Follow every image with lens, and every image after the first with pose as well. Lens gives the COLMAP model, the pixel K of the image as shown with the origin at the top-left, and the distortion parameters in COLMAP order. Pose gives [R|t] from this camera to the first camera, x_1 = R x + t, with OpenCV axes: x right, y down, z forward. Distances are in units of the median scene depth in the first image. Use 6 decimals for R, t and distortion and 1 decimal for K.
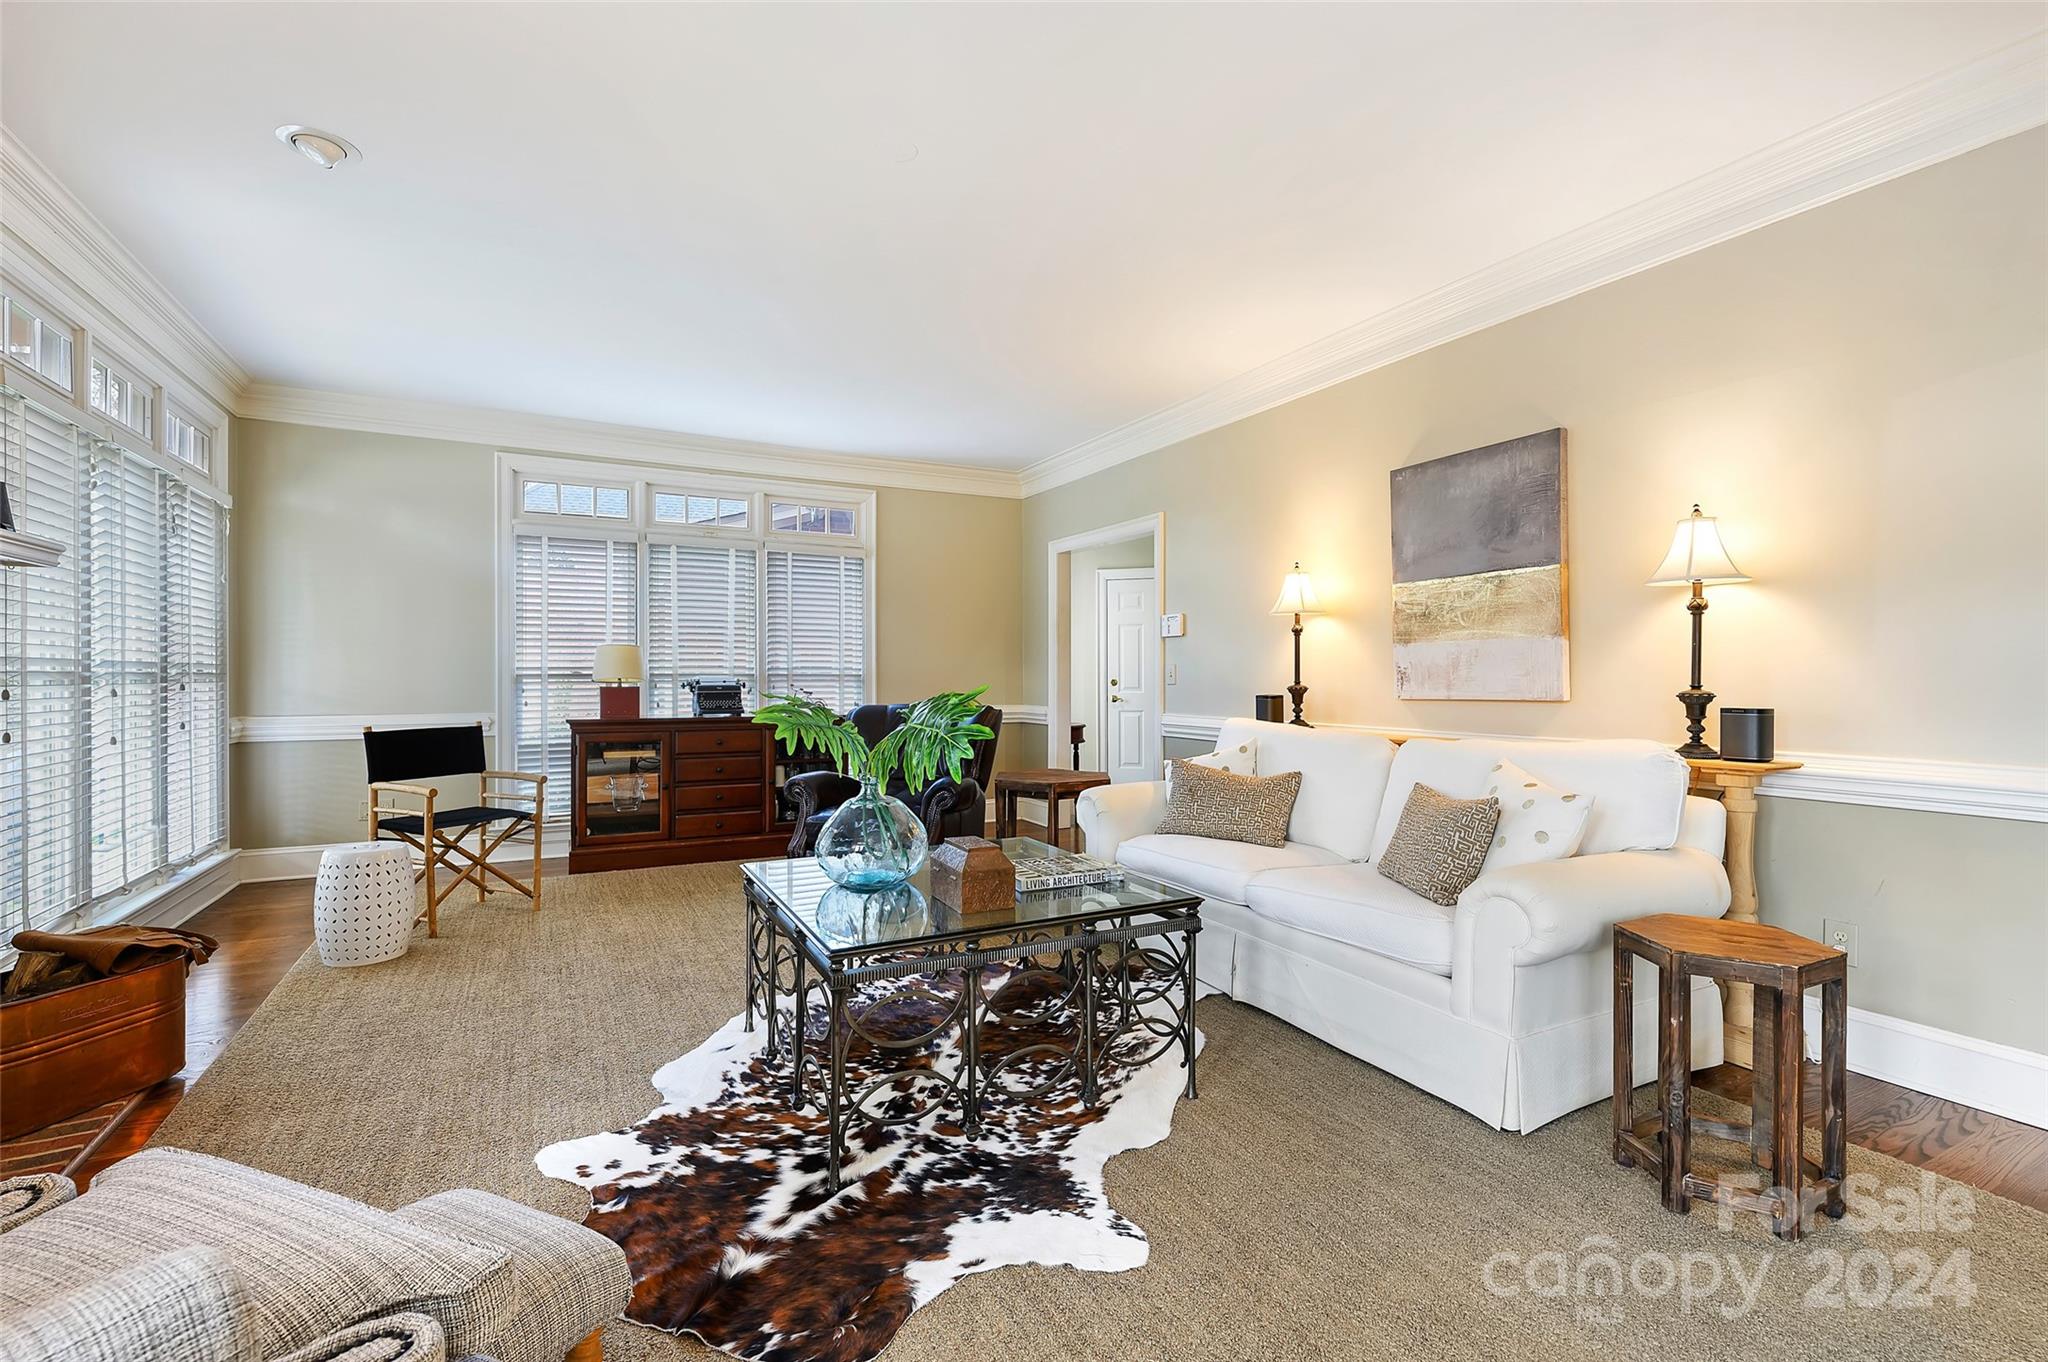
lens RADIAL K [[899.1, 0, 1025.8], [0, 899.1, 679.6], [0, 0, 1]] dist [-0.002244, 0.000168]
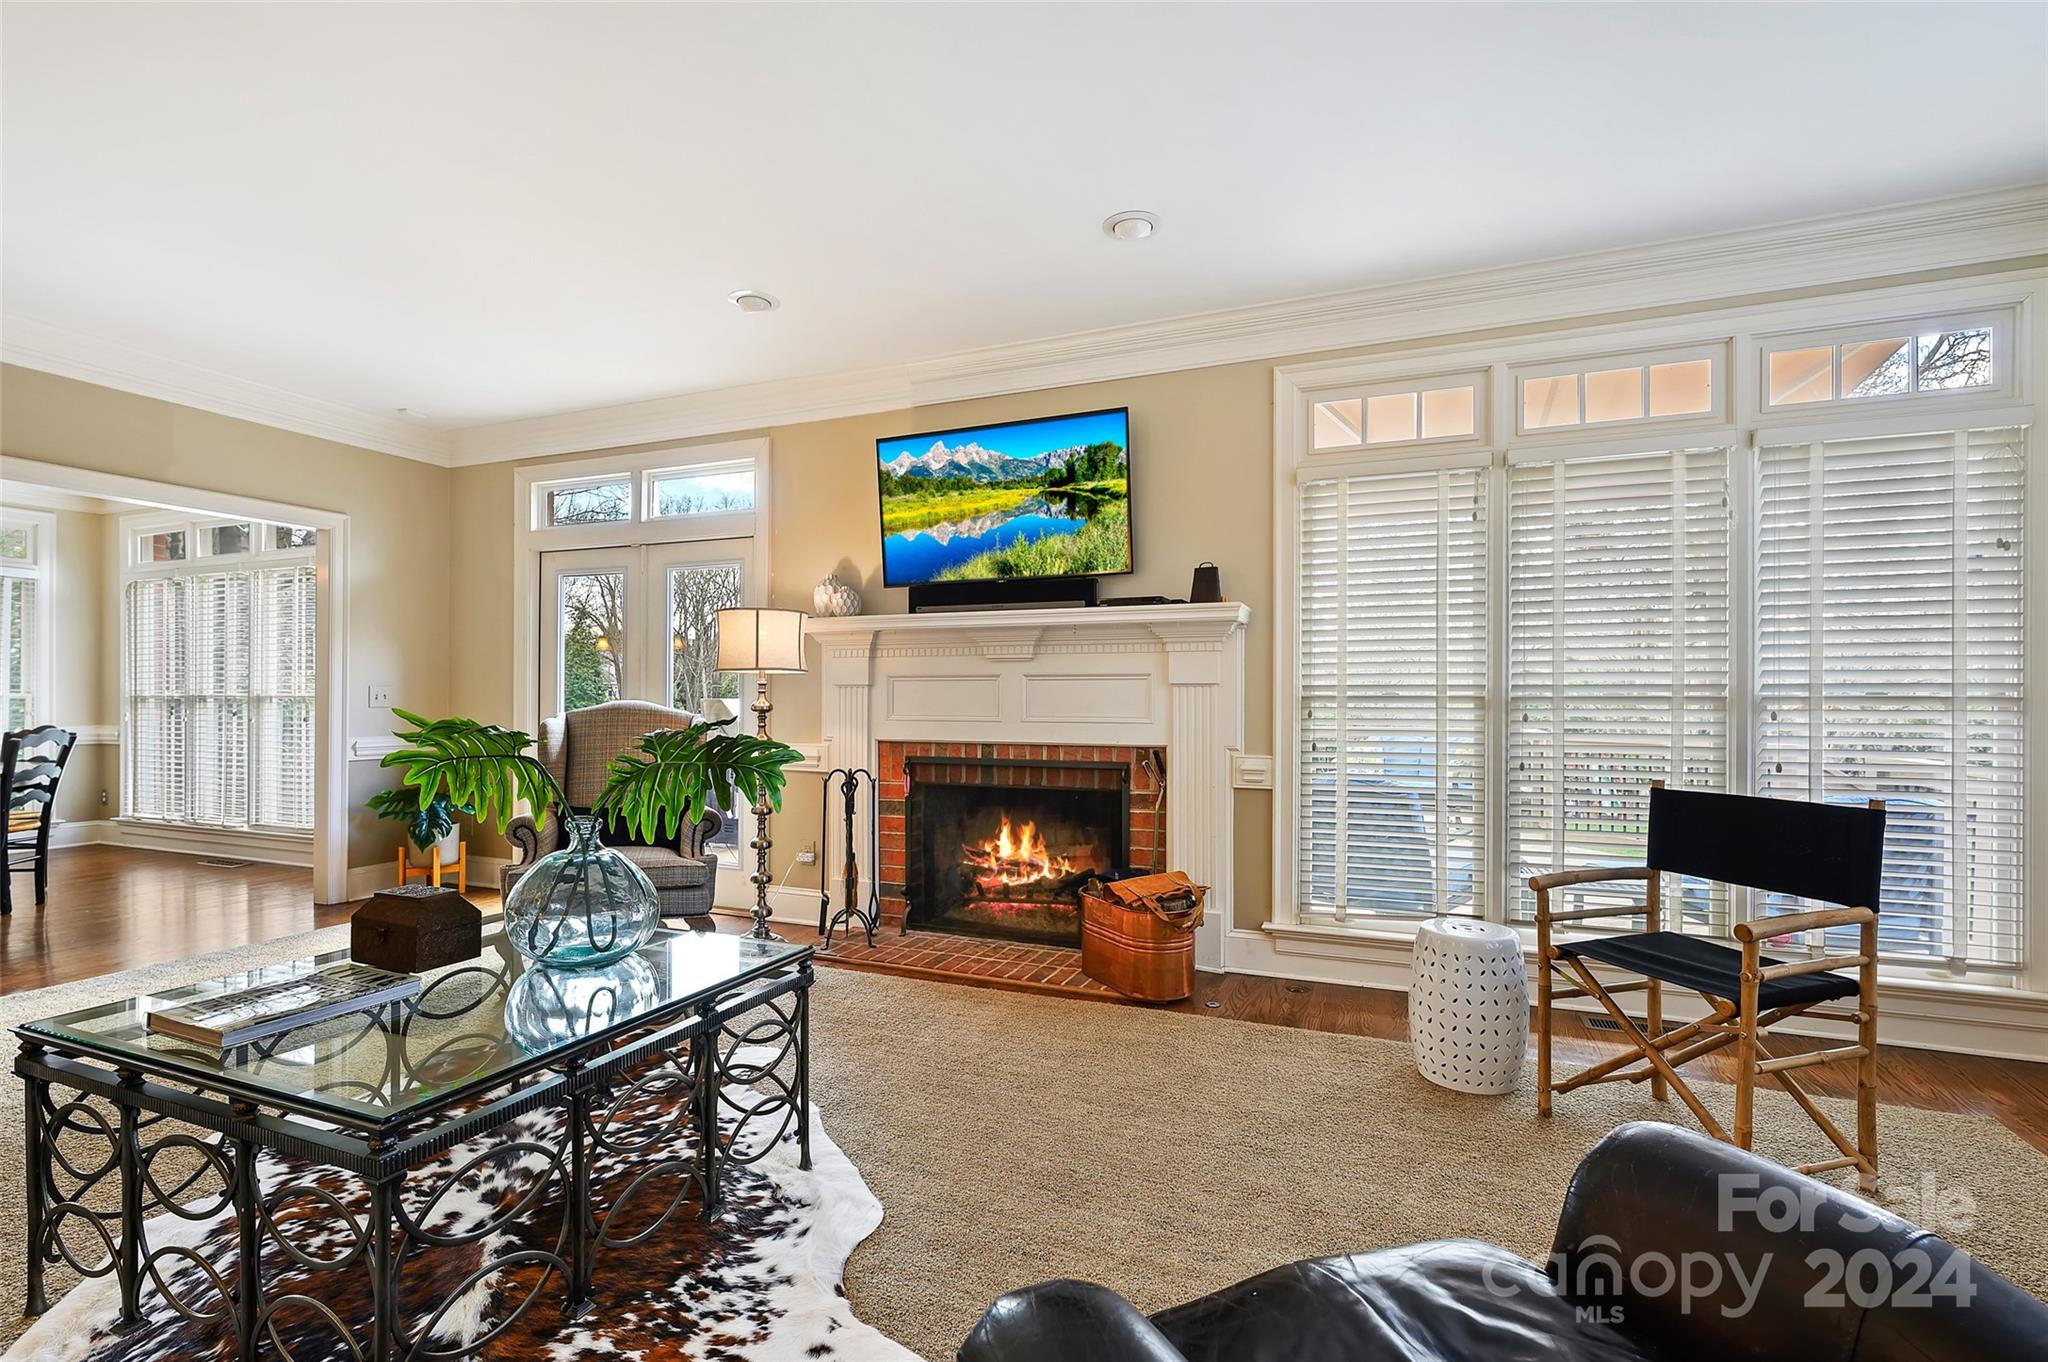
lens RADIAL K [[899.1, 0, 1096.7], [0, 899.1, 770.6], [0, 0, 1]] dist [-0.002244, 0.000168]
pose [[-0.729948, 0.070398, -0.679868, 0.014454], [-0.002232, 0.994431, 0.105367, -0.028192], [0.683499, 0.078429, -0.725726, 1.278493]]
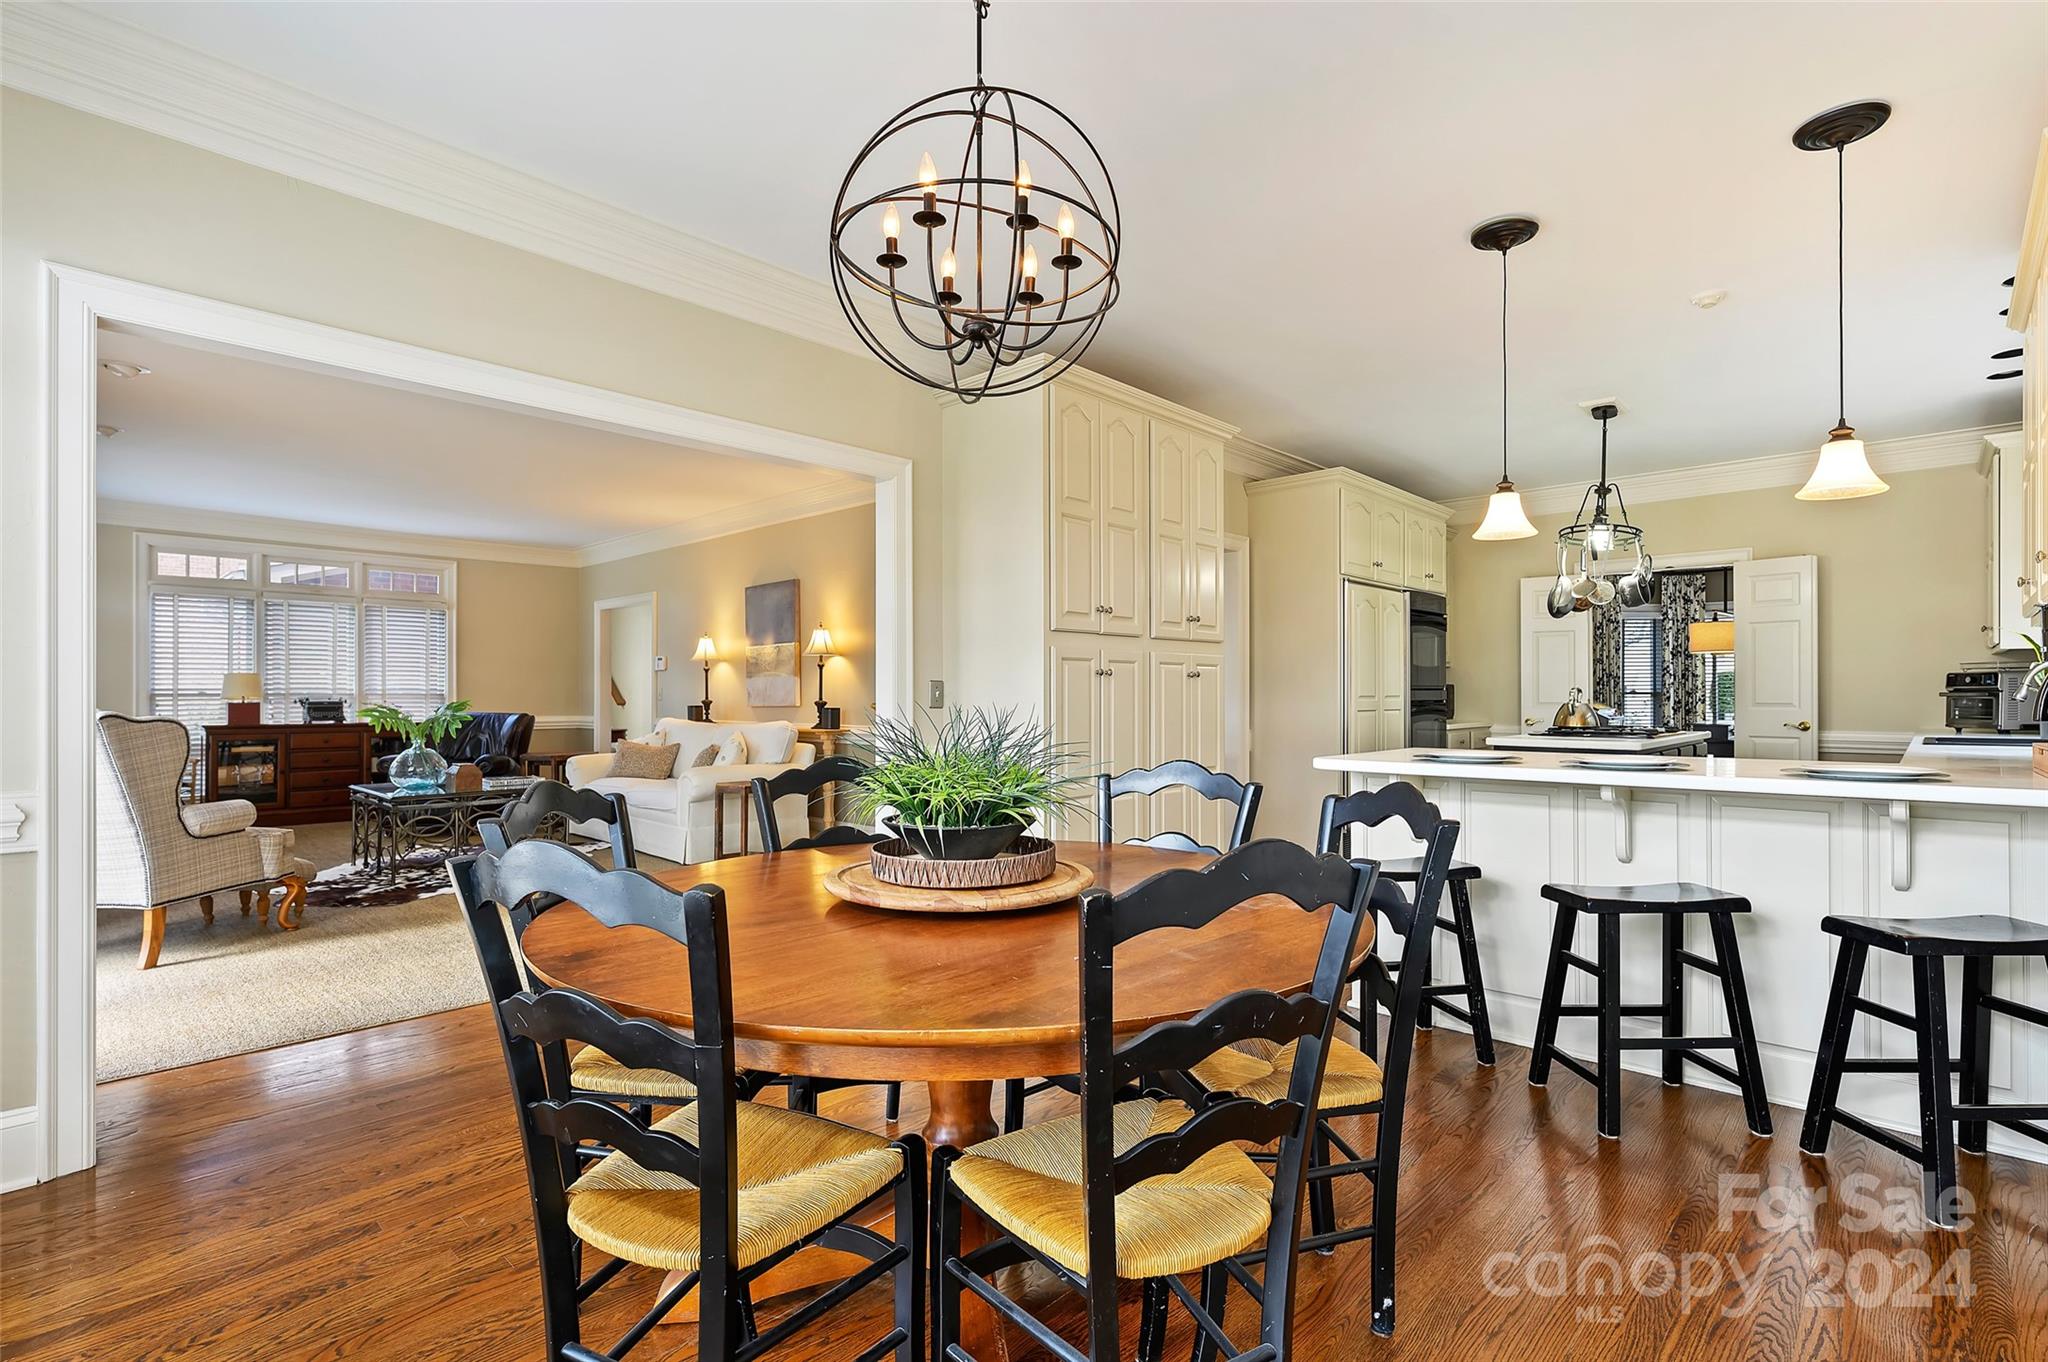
lens RADIAL K [[958.9, 0, 1029.6], [0, 958.9, 696.2], [0, 0, 1]] dist [-0.001925, 0.000426]
pose [[0.946530, -0.000286, 0.322616, 0.335605], [0.000698, 0.999999, -0.001161, 0.001142], [-0.322616, 0.001324, 0.946529, -1.185086]]
